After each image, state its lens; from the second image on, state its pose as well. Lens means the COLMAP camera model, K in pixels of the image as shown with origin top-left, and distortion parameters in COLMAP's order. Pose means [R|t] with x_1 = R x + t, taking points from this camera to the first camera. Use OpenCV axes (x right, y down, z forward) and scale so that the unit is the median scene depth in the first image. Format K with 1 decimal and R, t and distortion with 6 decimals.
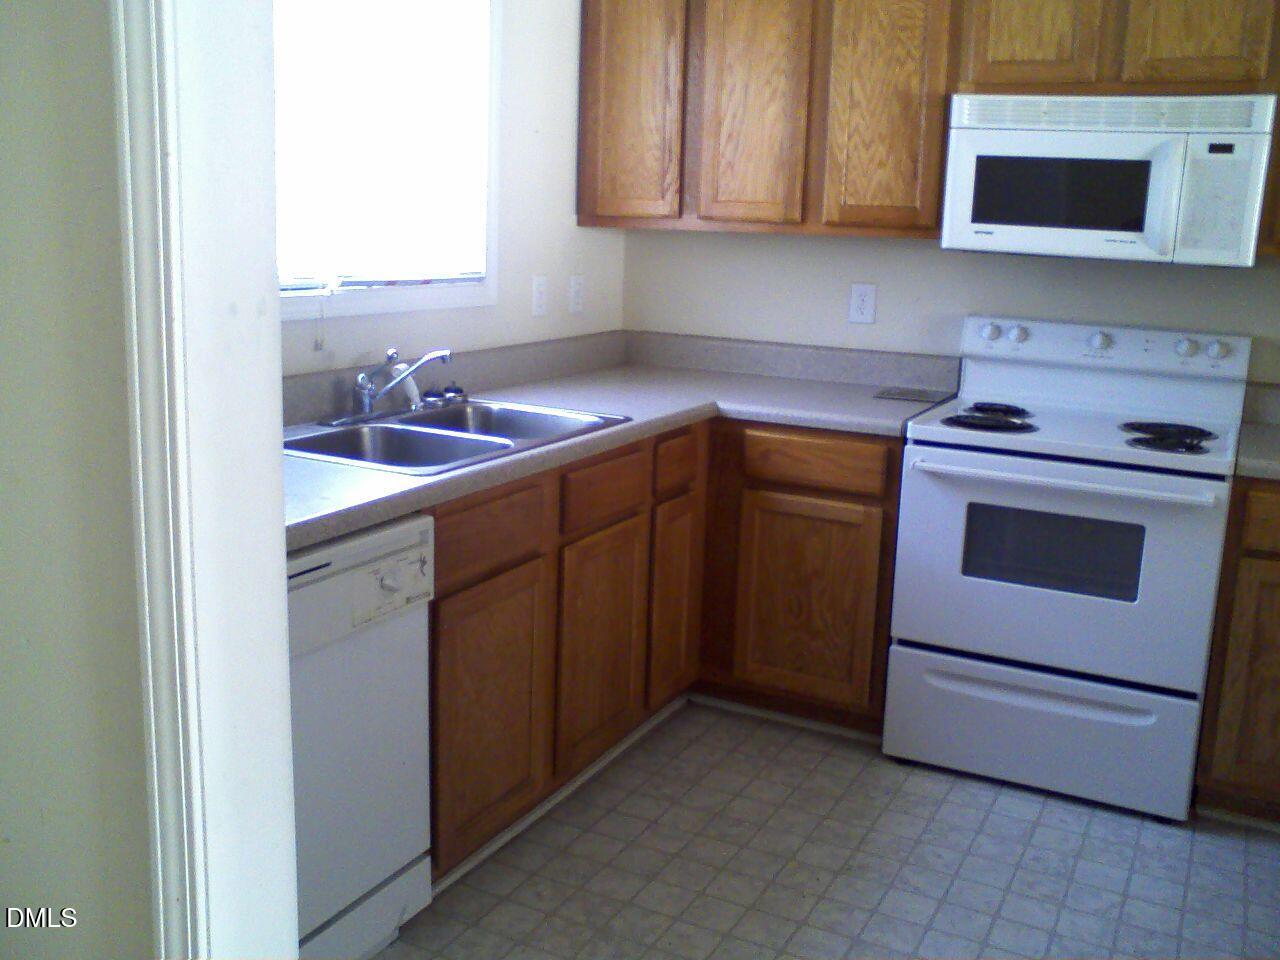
lens RADIAL K [[1239.4, 0, 640.0], [0, 1239.4, 480.0], [0, 0, 1]] dist [-0.112796, 0.159910]
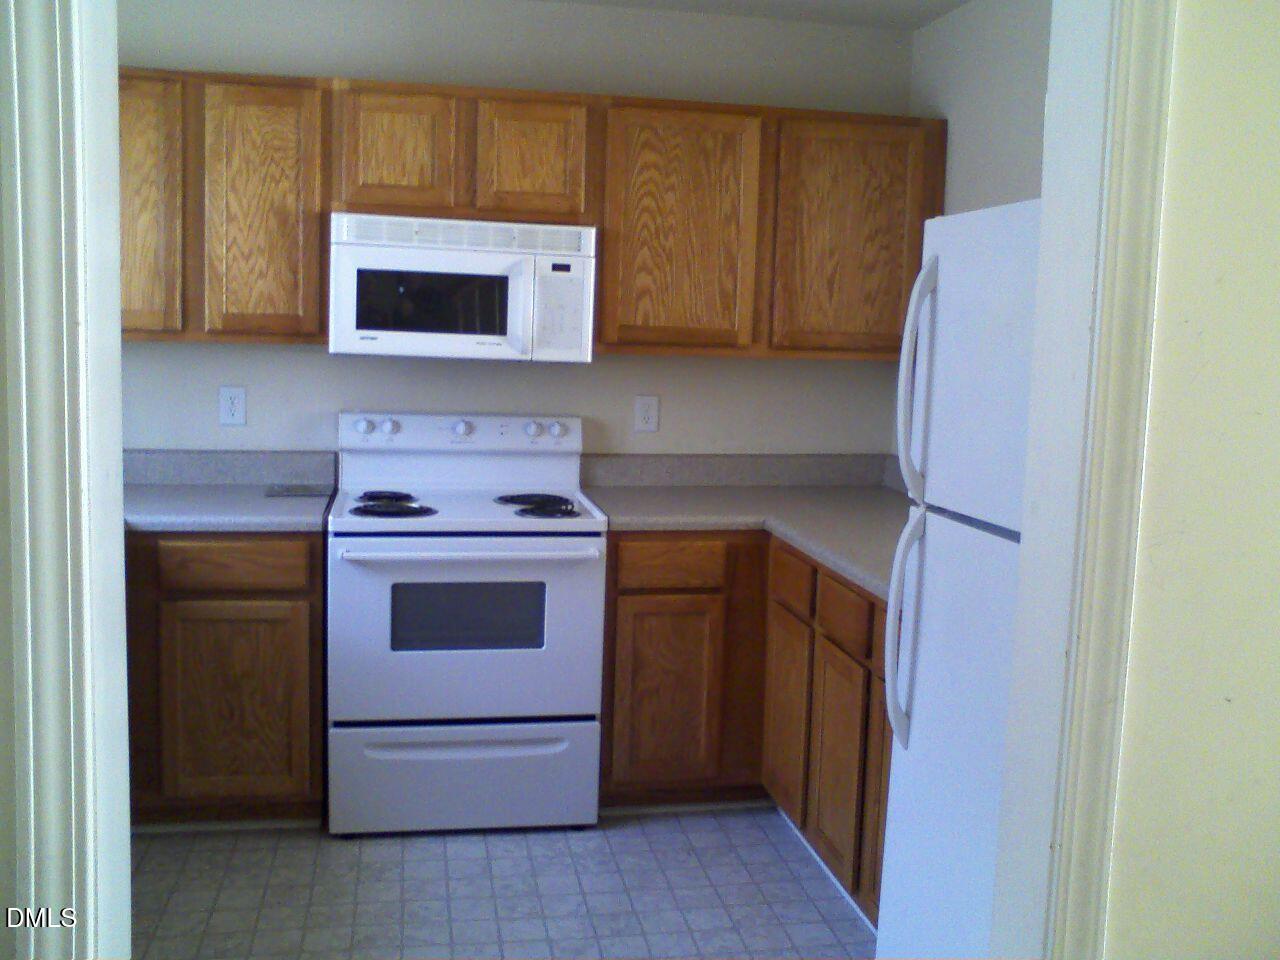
lens RADIAL K [[1257.9, 0, 640.0], [0, 1257.9, 480.0], [0, 0, 1]] dist [-0.060185, -0.014676]
pose [[0.780631, -0.086824, 0.618932, -0.235550], [0.124794, 0.992015, -0.018237, -0.024596], [-0.612406, 0.091476, 0.785233, -0.020797]]
